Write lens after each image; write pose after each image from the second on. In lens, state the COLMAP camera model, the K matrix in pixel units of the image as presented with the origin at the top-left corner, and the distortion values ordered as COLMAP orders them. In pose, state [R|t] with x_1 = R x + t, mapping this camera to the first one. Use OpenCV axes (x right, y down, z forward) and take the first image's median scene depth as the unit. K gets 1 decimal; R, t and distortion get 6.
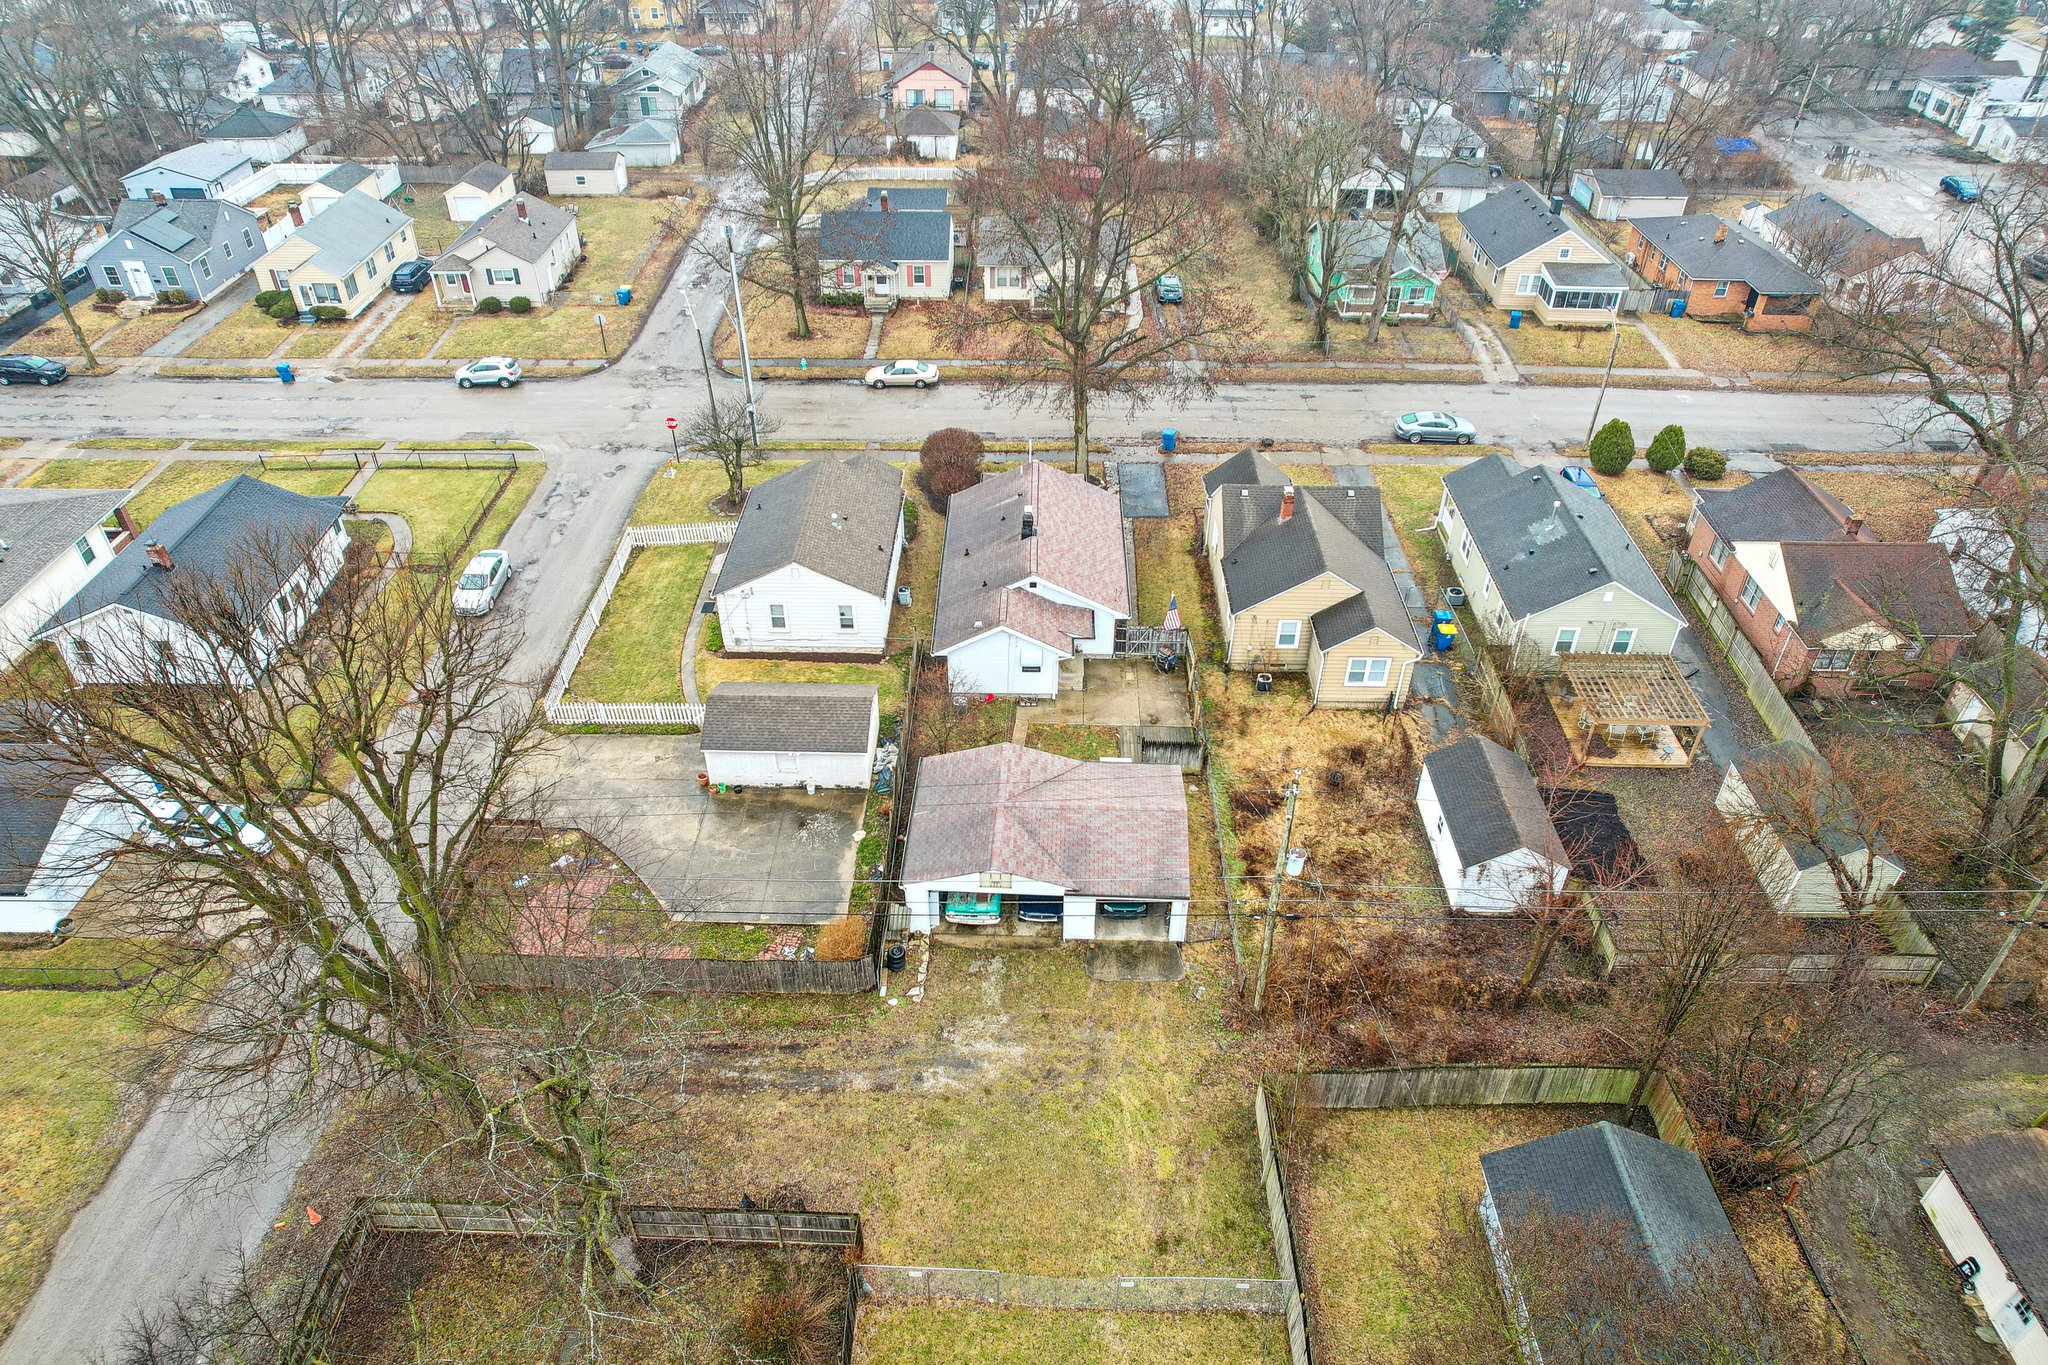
lens RADIAL K [[1336.1, 0, 1024.0], [0, 1336.1, 682.5], [0, 0, 1]] dist [-0.078414, 0.072706]
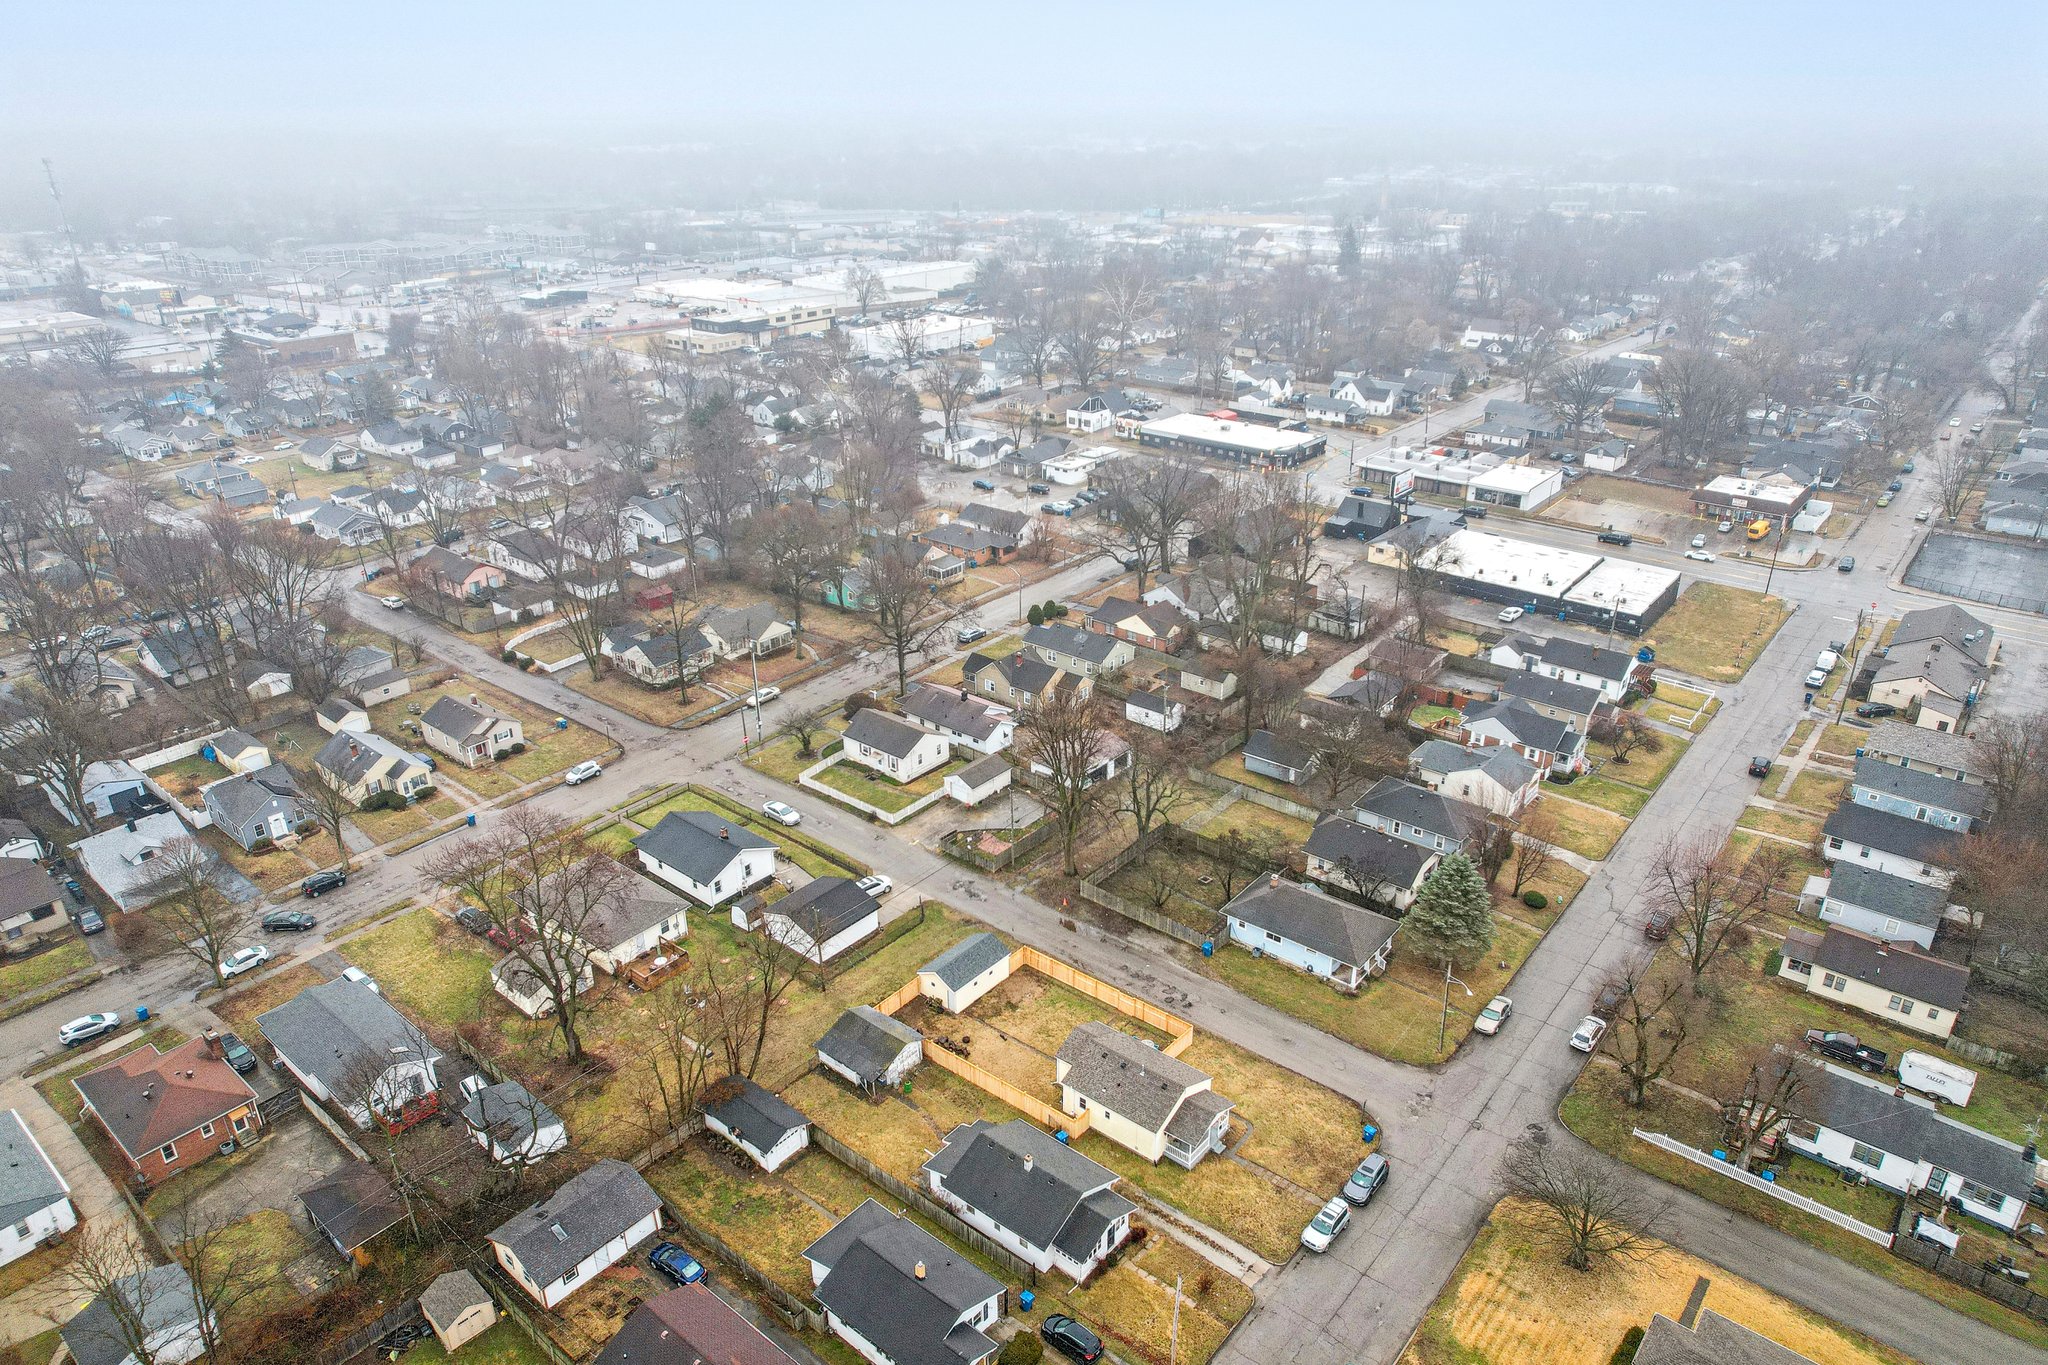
lens RADIAL K [[1335.2, 0, 1033.3], [0, 1335.2, 686.2], [0, 0, 1]] dist [-0.045445, 0.002148]
pose [[0.616655, -0.327559, 0.715851, -1.369861], [0.480411, 0.876953, -0.012565, -0.026557], [-0.623652, 0.351651, 0.698140, -0.710685]]
